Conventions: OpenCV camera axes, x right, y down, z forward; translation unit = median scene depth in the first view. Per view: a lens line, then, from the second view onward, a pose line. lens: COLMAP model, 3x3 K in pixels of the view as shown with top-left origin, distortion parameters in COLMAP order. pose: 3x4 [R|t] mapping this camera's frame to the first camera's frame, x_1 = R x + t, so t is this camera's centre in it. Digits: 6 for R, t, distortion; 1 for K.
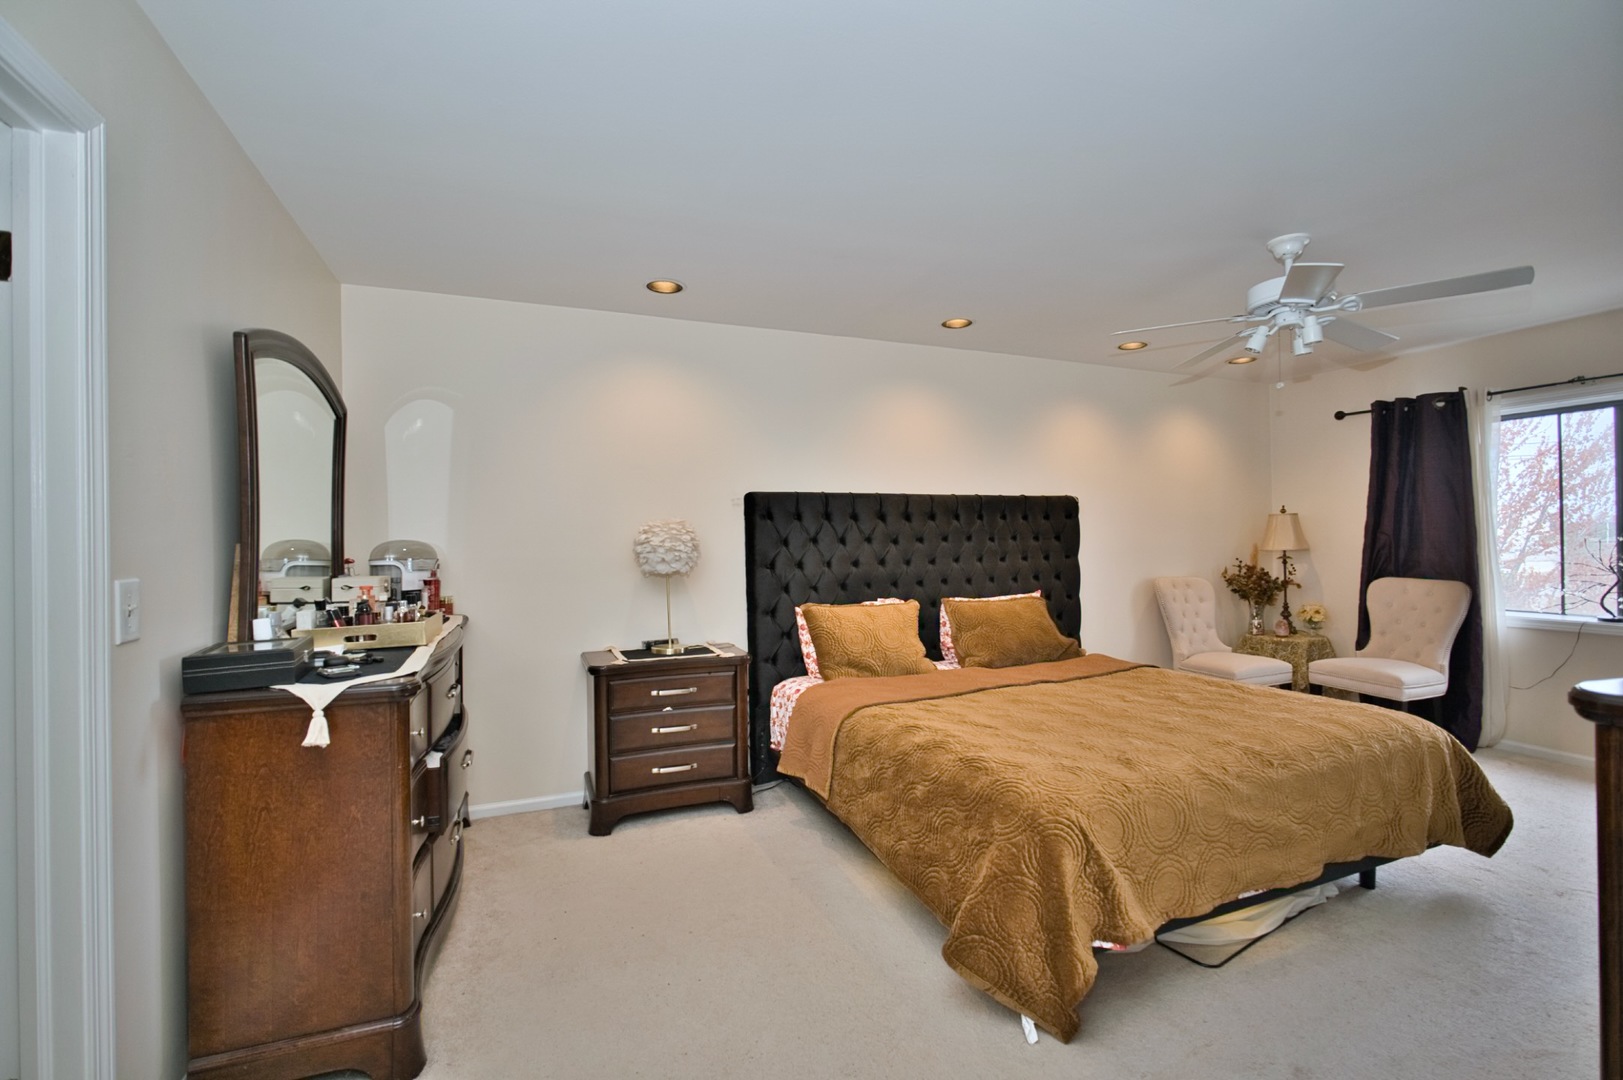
lens RADIAL K [[705.0, 0, 811.5], [0, 705.0, 540.0], [0, 0, 1]] dist [-0.023221, 0.006547]
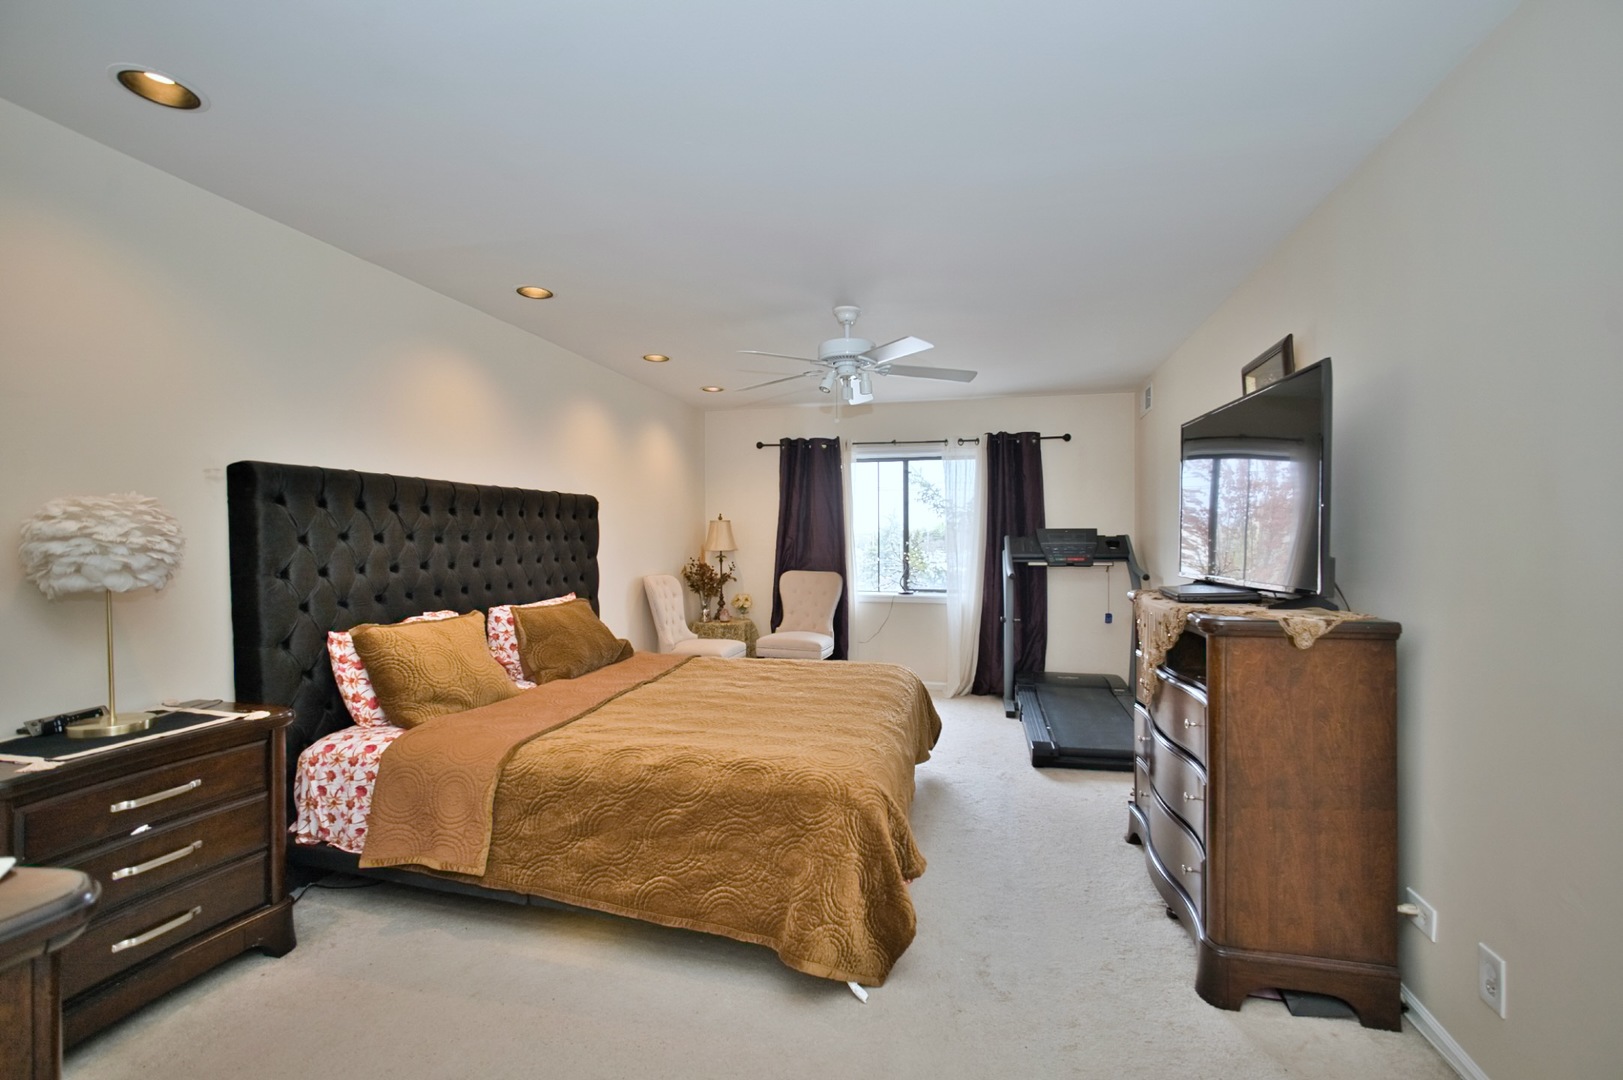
lens RADIAL K [[705.0, 0, 811.5], [0, 705.0, 540.0], [0, 0, 1]] dist [-0.023221, 0.006547]
pose [[0.590851, 0.010755, 0.806709, -0.315947], [-0.008101, 0.999940, -0.007397, 0.005767], [-0.806740, -0.002165, 0.590902, 0.216616]]
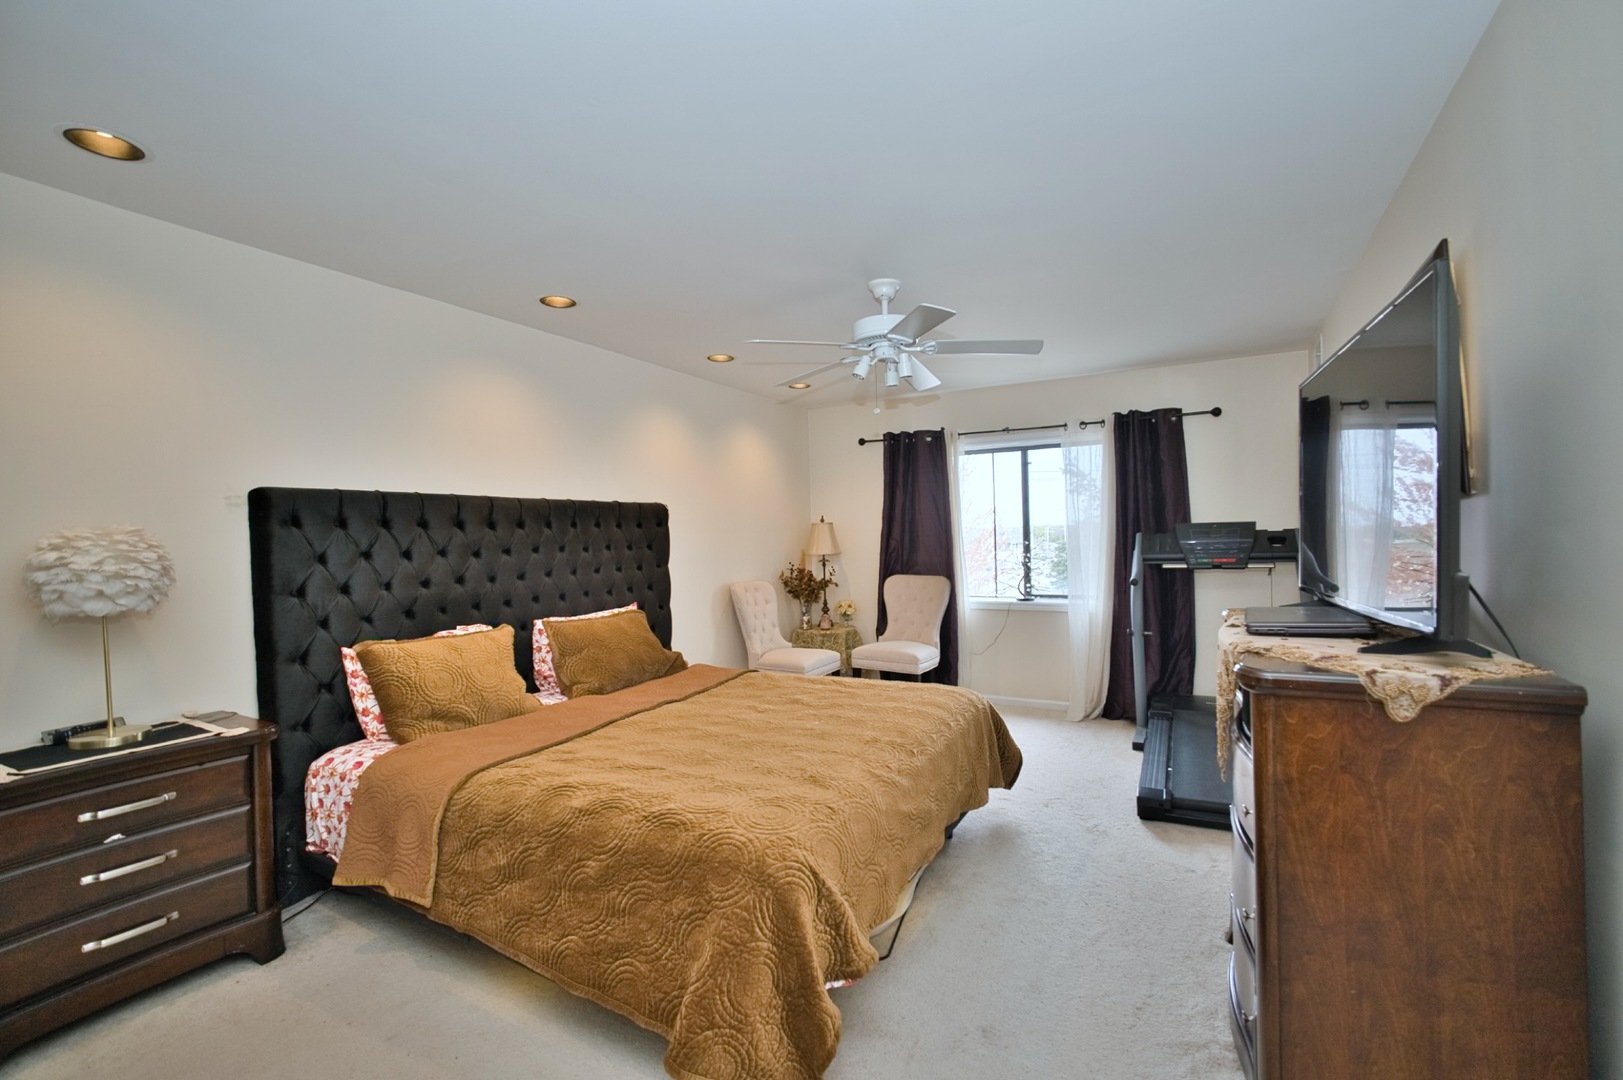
lens RADIAL K [[705.0, 0, 811.5], [0, 705.0, 540.0], [0, 0, 1]] dist [-0.023221, 0.006547]
pose [[0.782465, -0.007012, 0.622656, -0.096503], [0.011384, 0.999931, -0.003046, -0.008611], [-0.622591, 0.009471, 0.782490, 0.141282]]
